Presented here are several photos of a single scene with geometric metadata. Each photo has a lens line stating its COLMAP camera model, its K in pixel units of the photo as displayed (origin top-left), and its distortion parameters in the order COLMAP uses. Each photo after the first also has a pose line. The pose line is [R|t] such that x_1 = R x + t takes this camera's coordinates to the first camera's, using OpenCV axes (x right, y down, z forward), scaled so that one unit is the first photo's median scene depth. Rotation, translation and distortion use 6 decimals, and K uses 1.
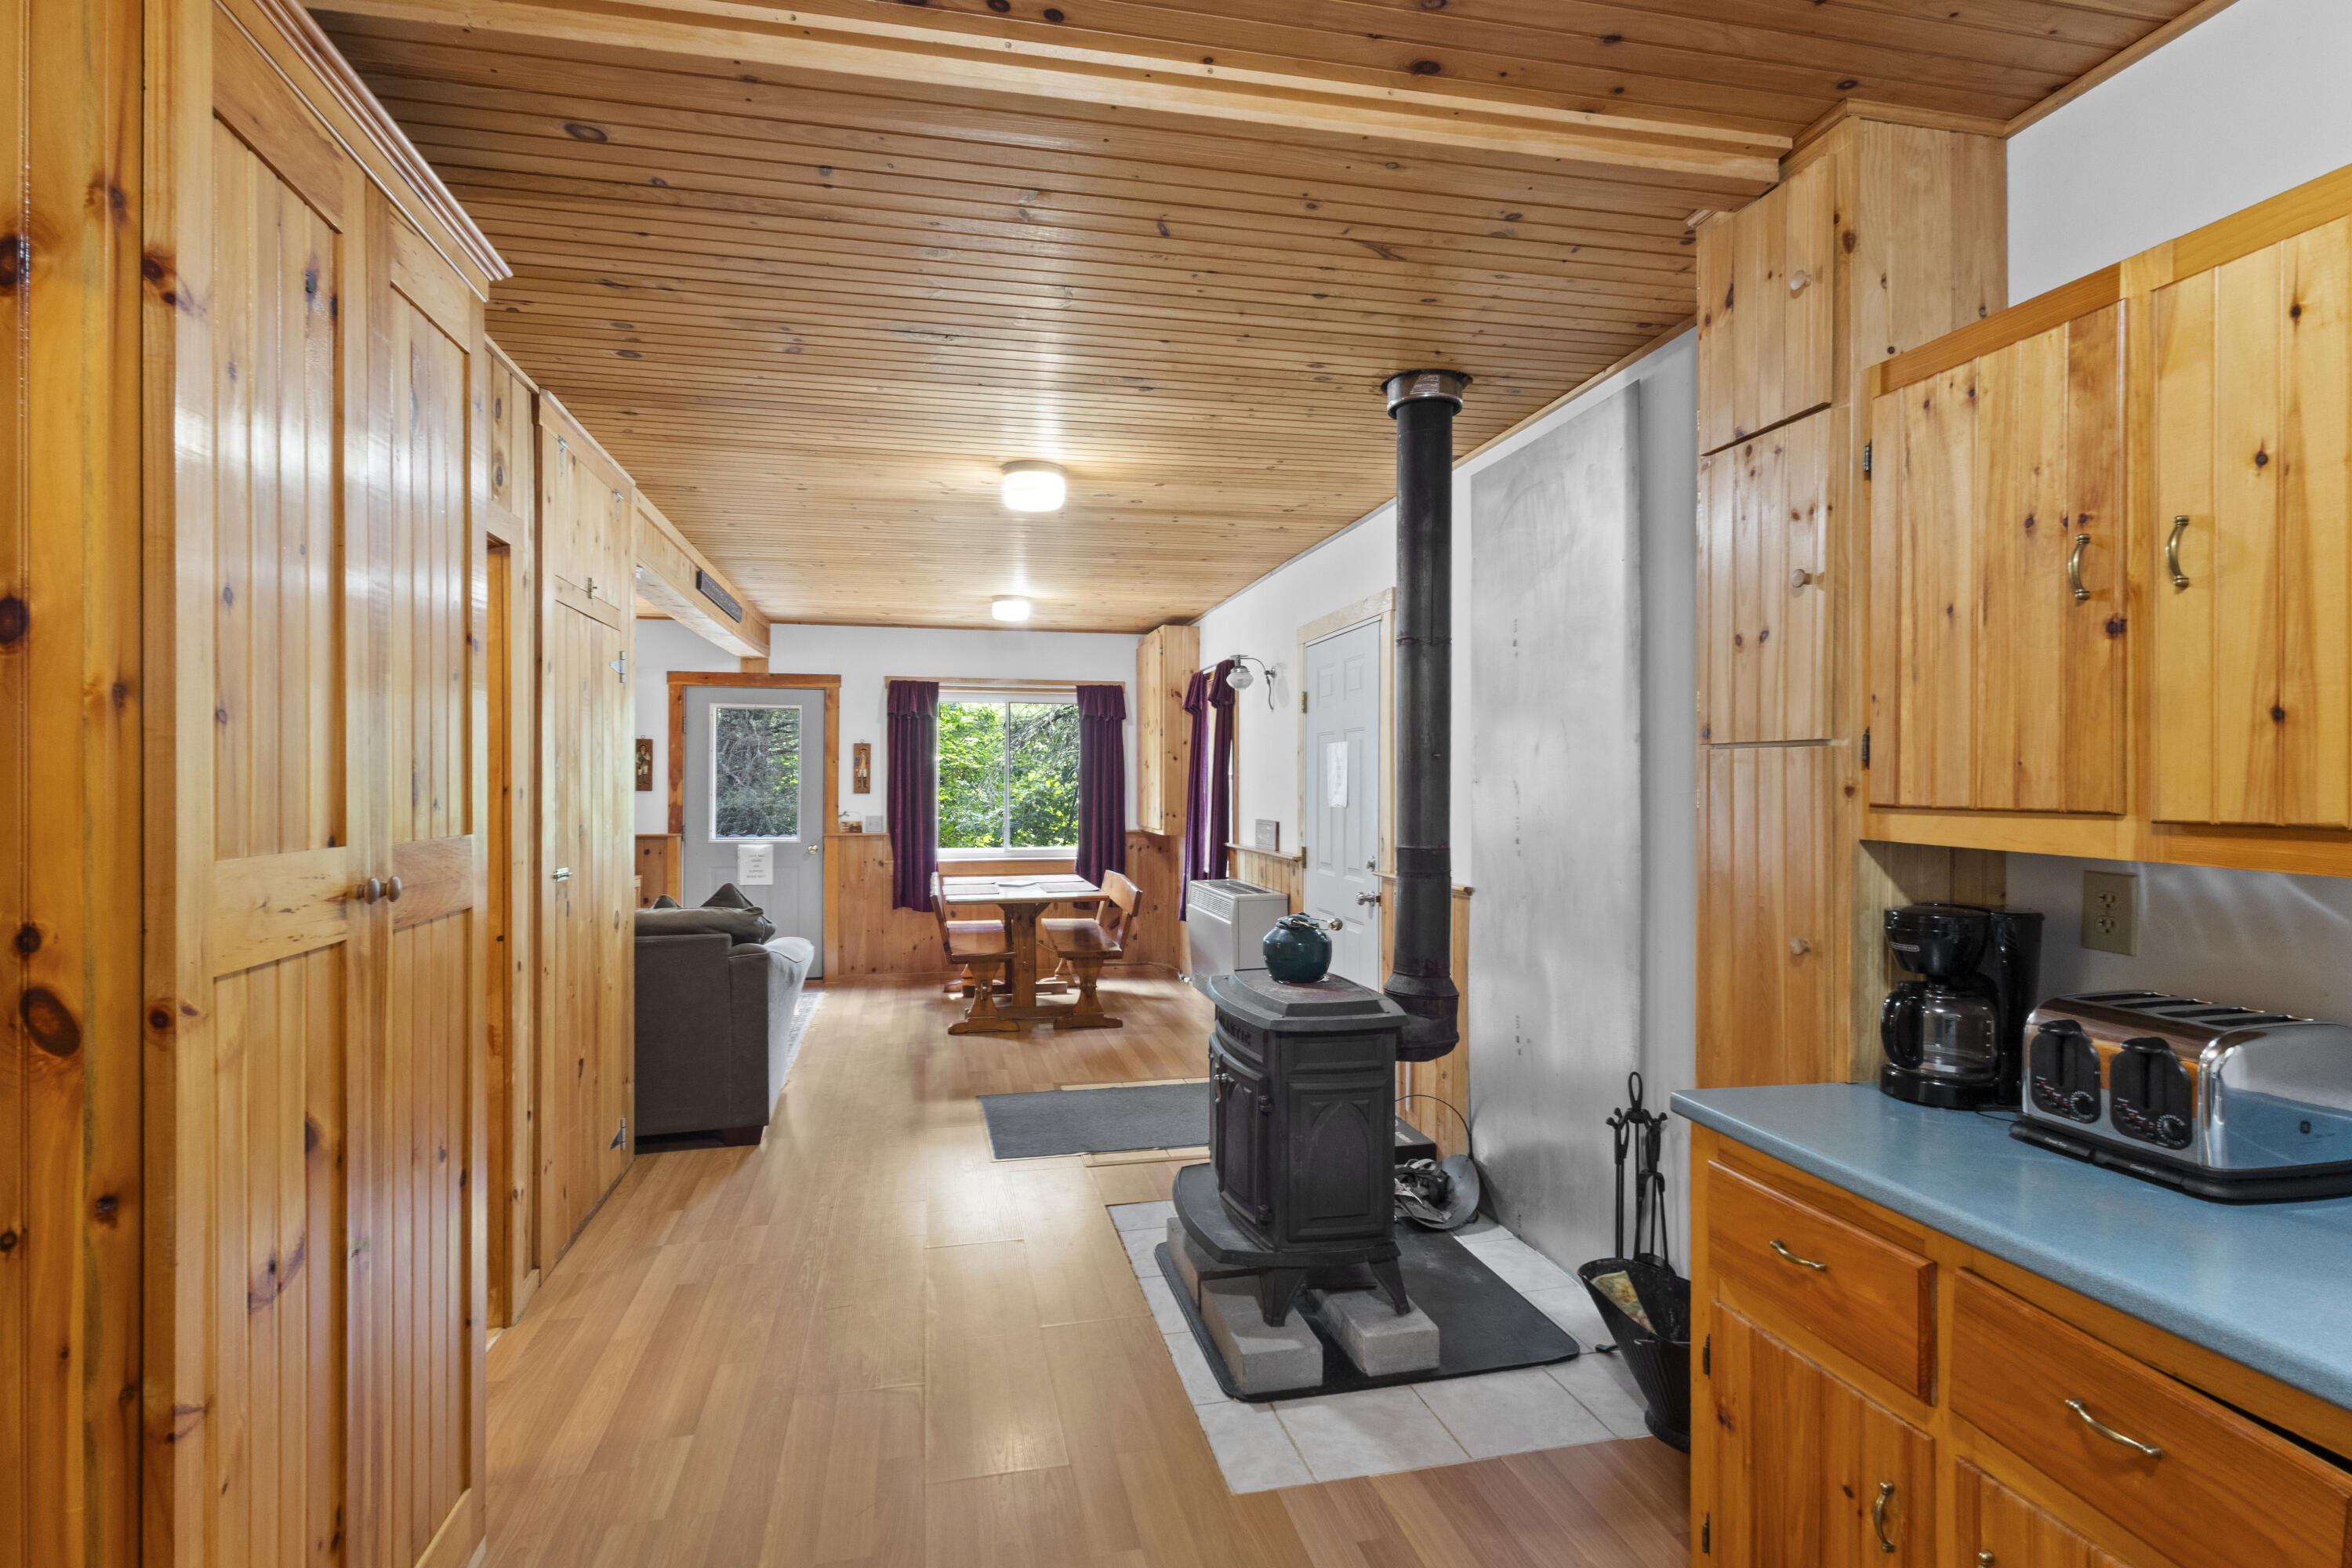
lens RADIAL K [[1135.3, 0, 1176.0], [0, 1135.3, 784.0], [0, 0, 1]] dist [0.000001, 0.000075]
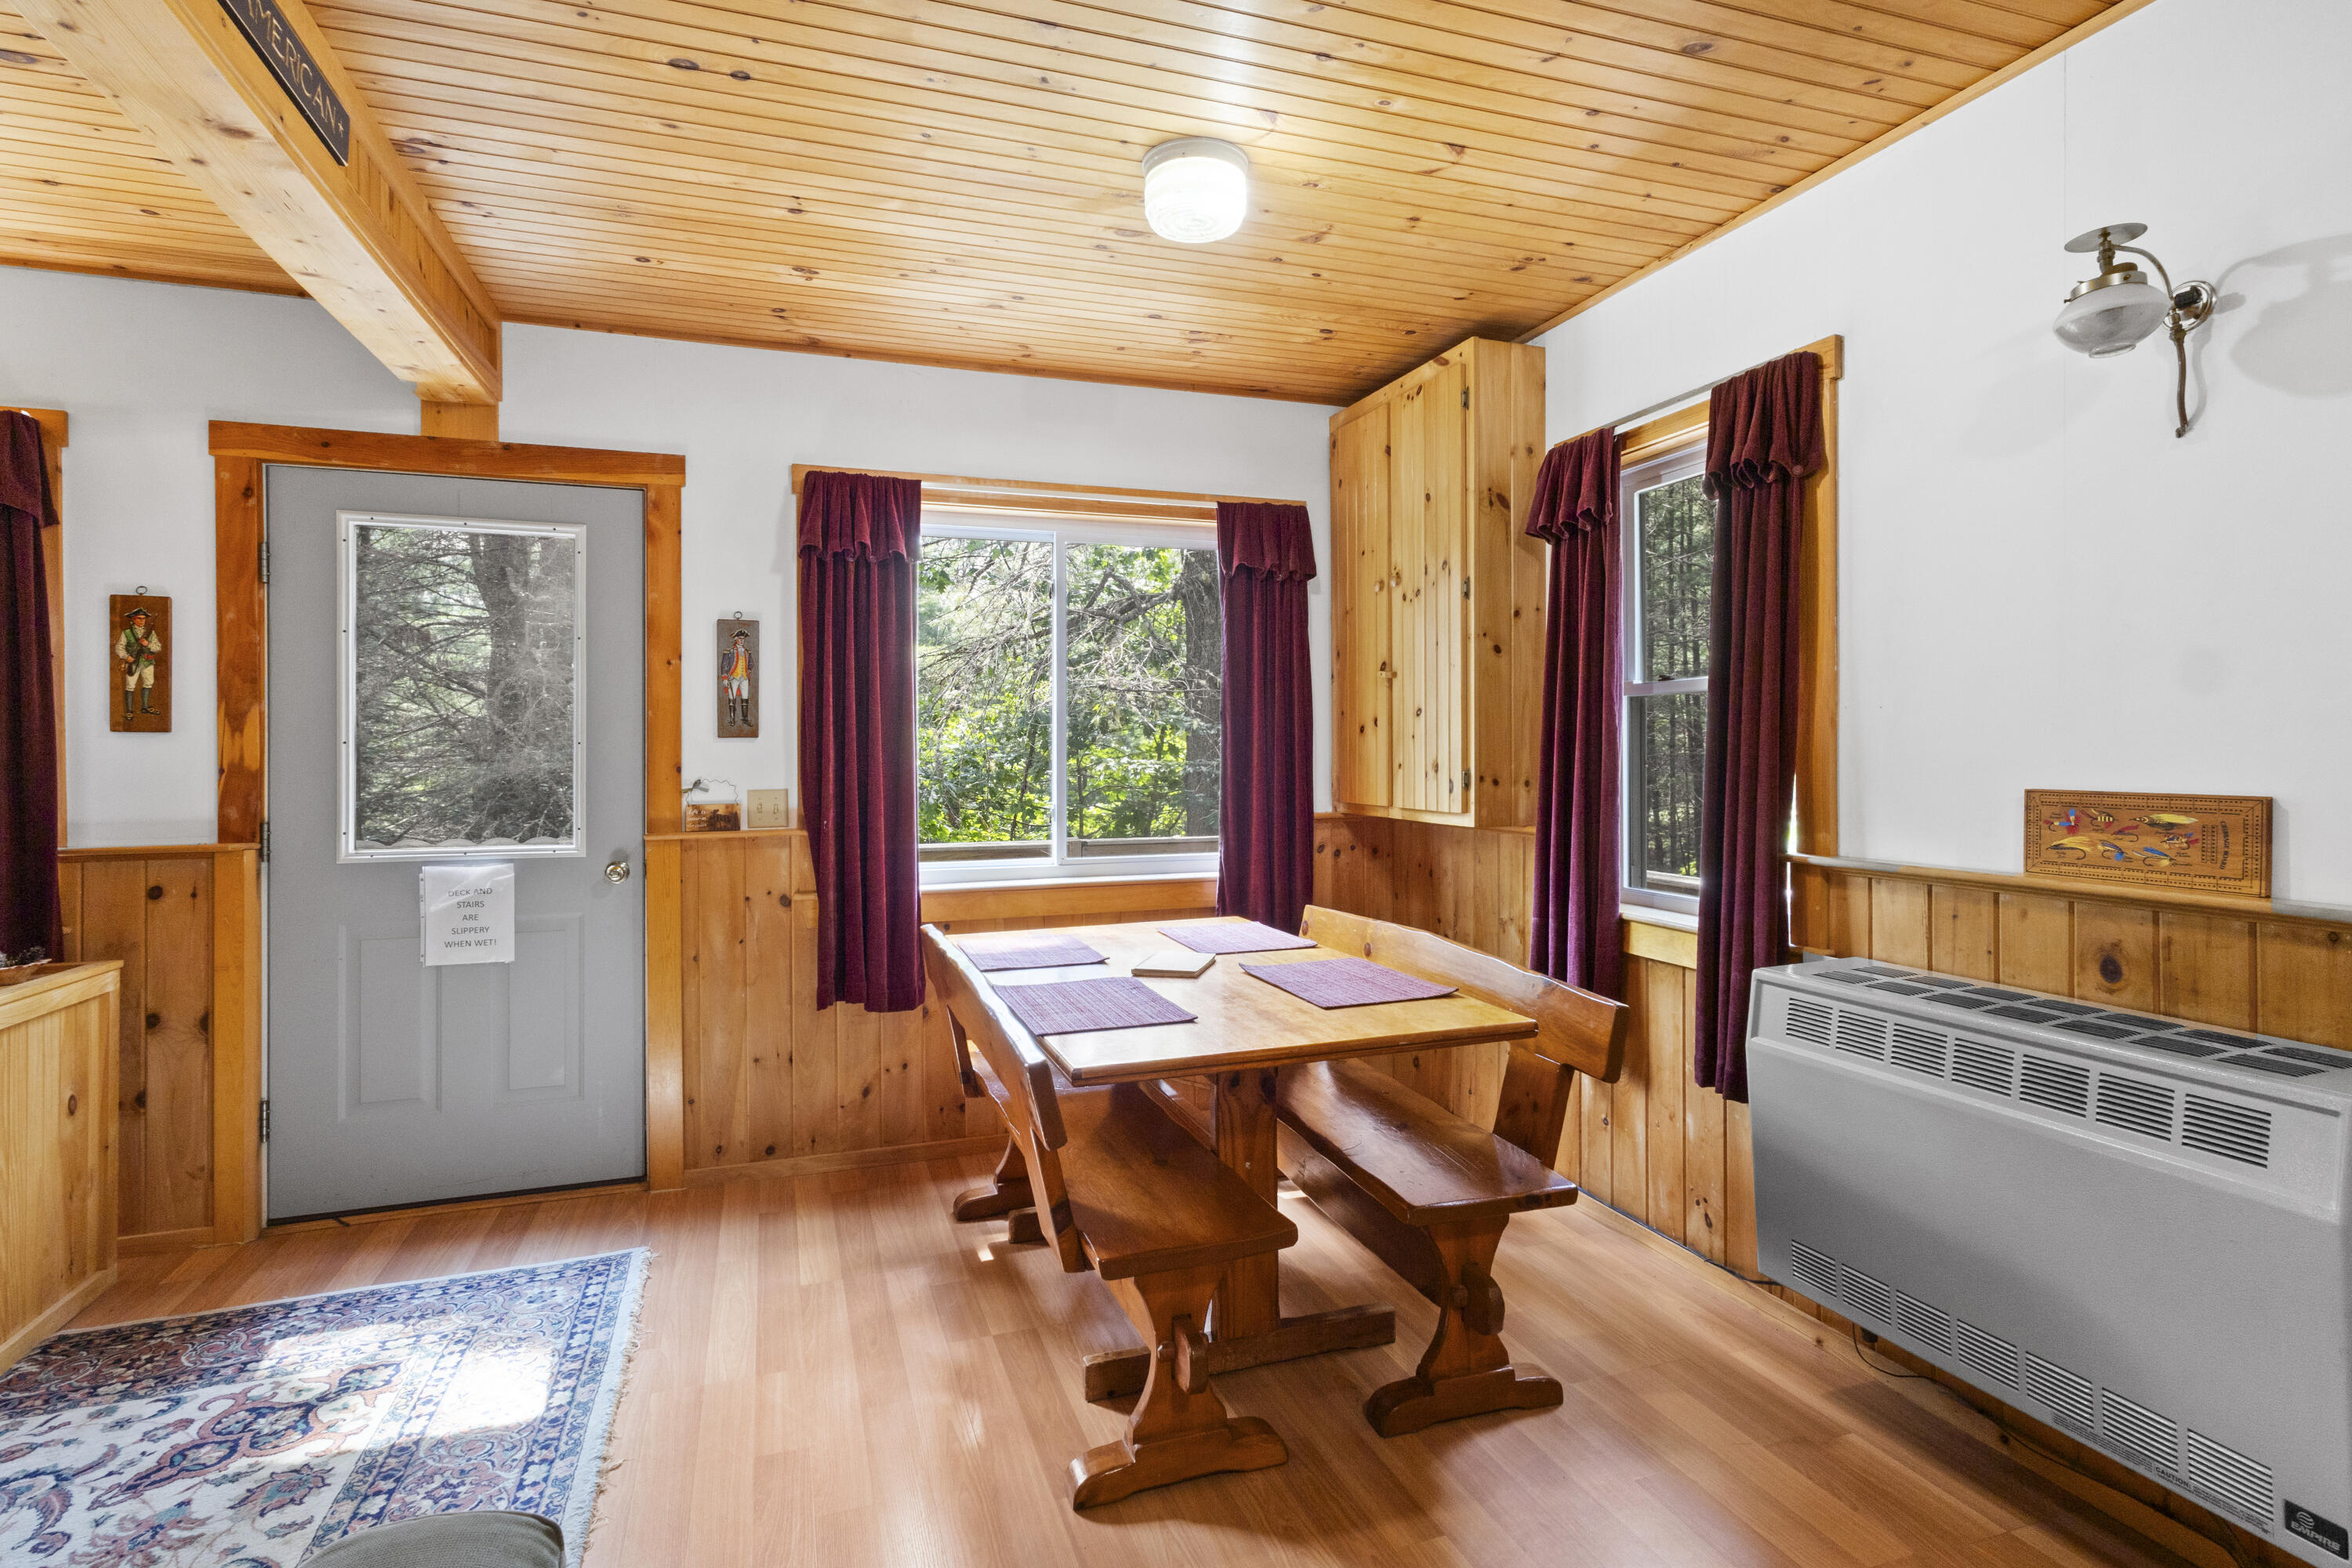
lens RADIAL K [[1157.6, 0, 1177.2], [0, 1157.6, 746.4], [0, 0, 1]] dist [0.001717, 0.000402]
pose [[0.991961, -0.007390, 0.126329, -0.173321], [0.007613, 0.999970, -0.001281, 0.013912], [-0.126316, 0.002233, 0.991988, 0.565145]]
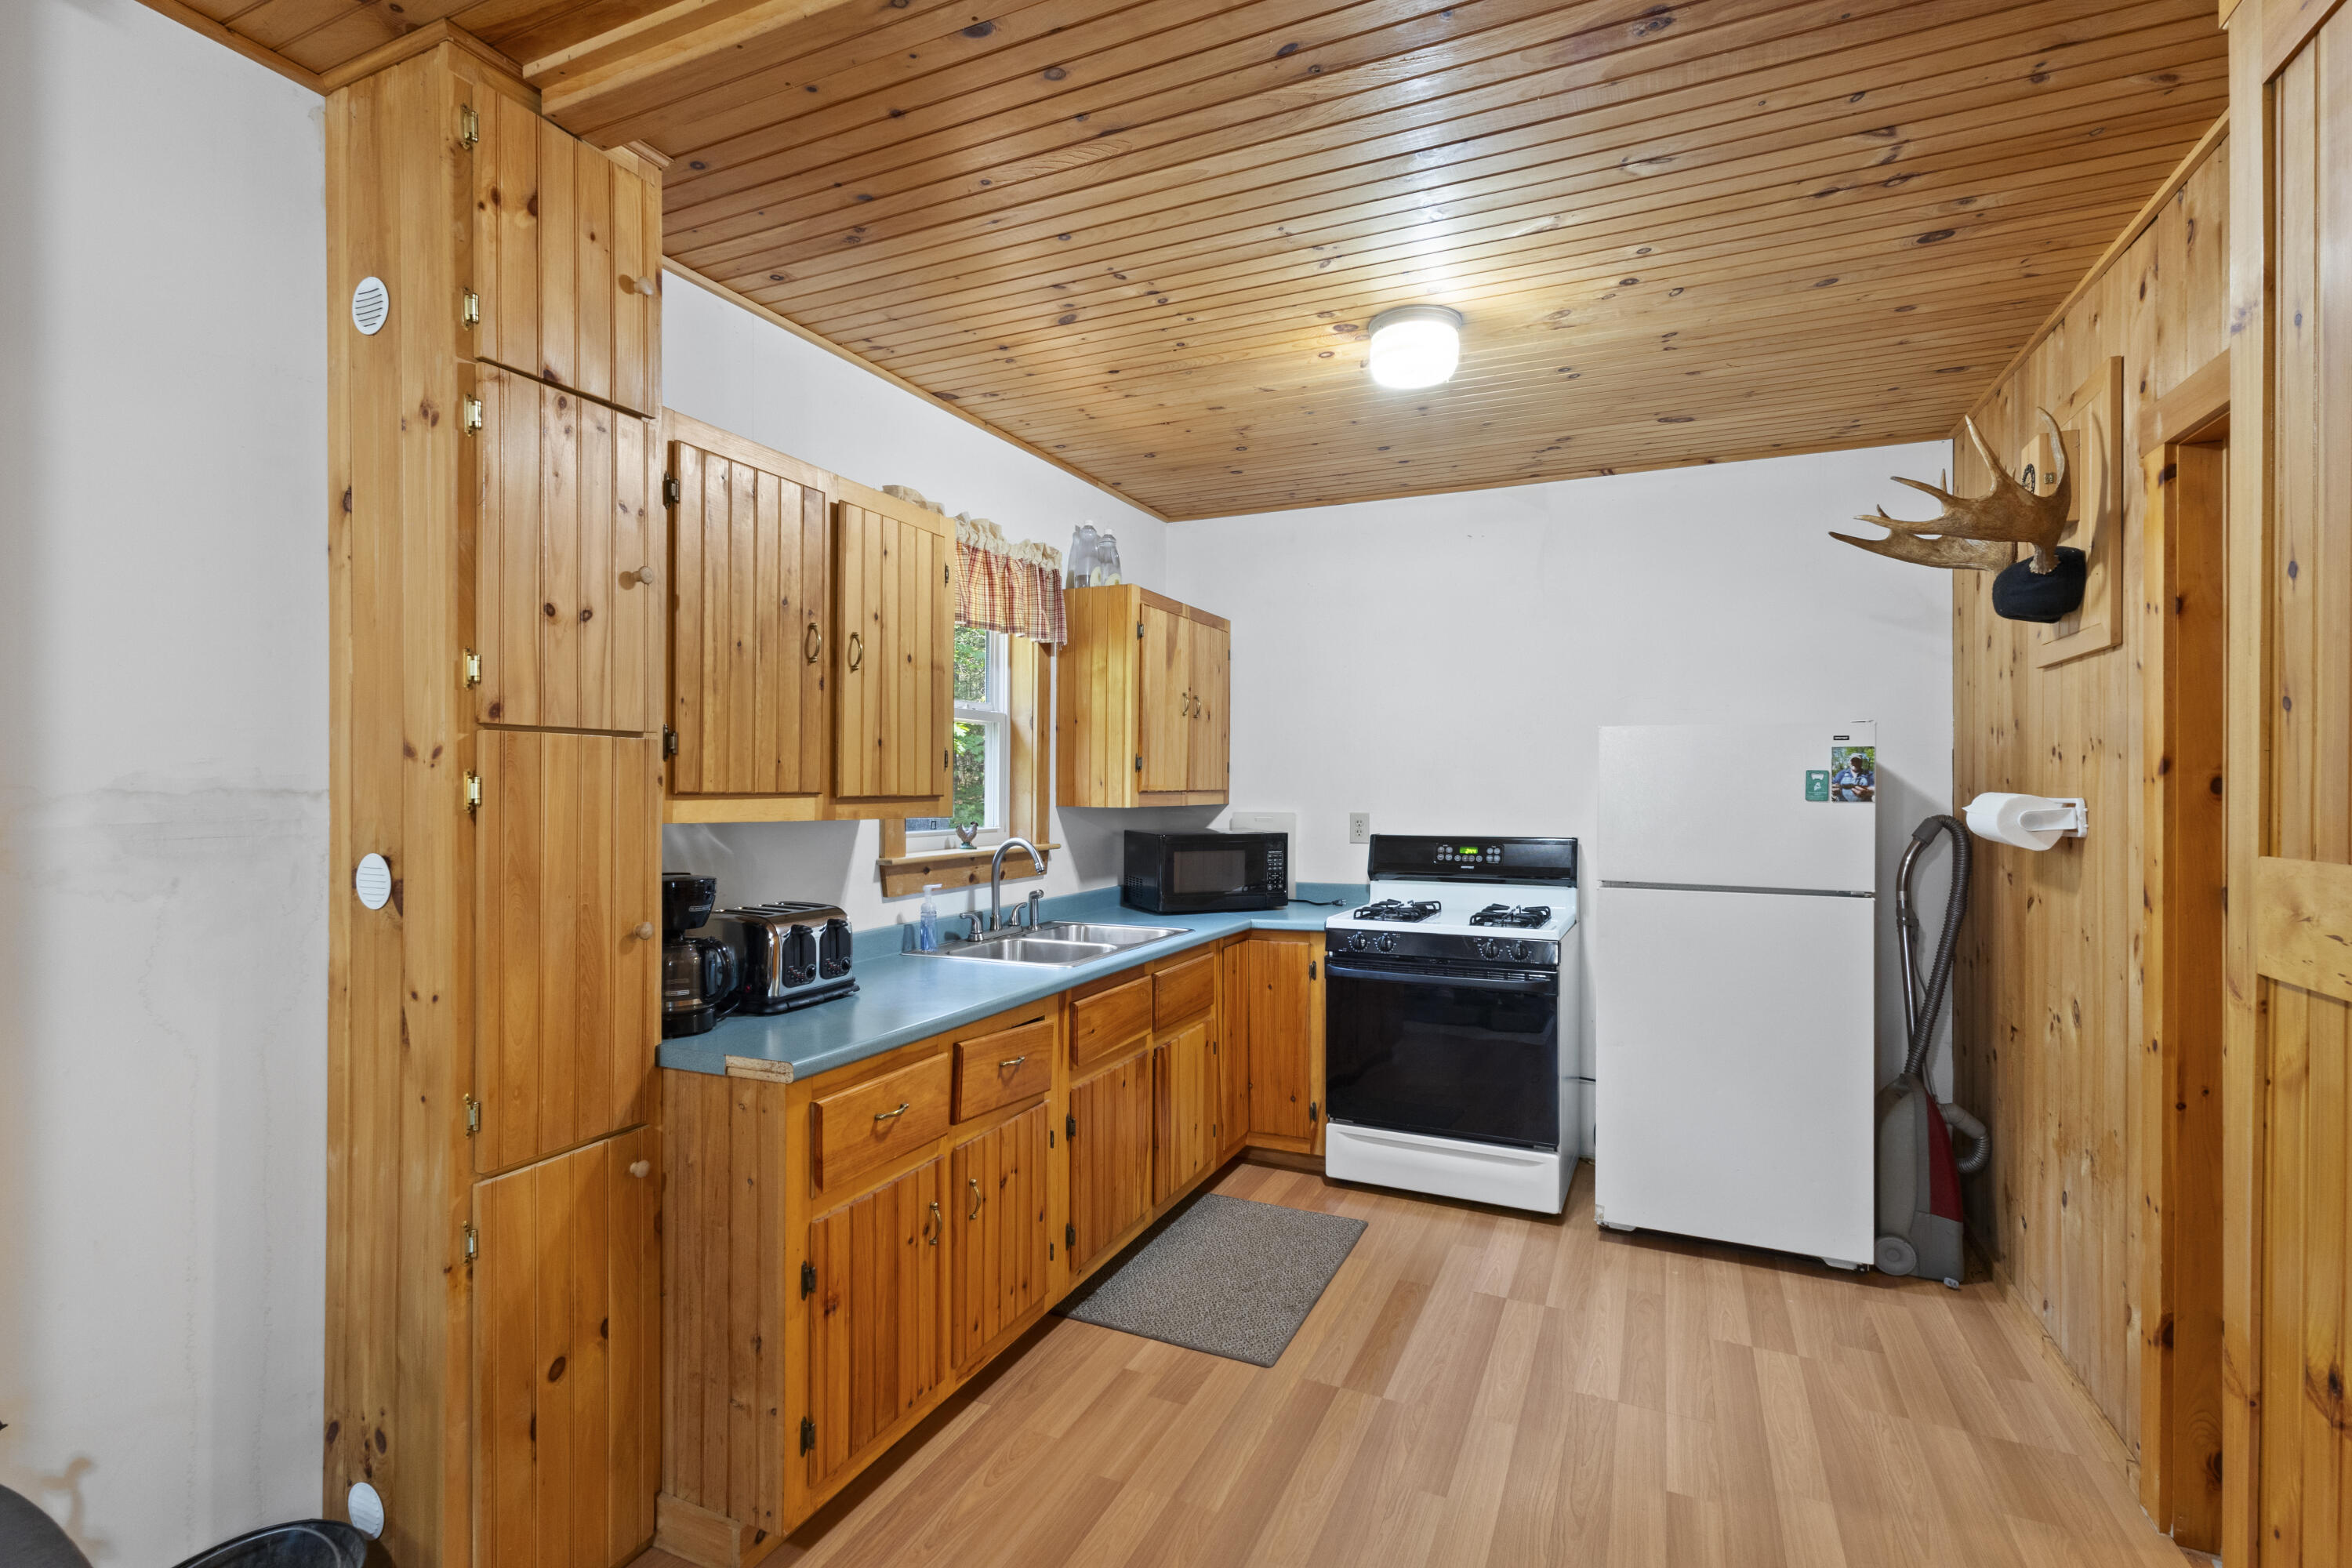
lens RADIAL K [[1086.8, 0, 1168.9], [0, 1086.8, 786.2], [0, 0, 1]] dist [0.000327, 0.000134]
pose [[-0.798110, -0.006067, 0.602482, -0.104251], [-0.005048, 0.999982, 0.003382, 0.001272], [-0.602491, -0.000342, -0.798126, 0.365195]]
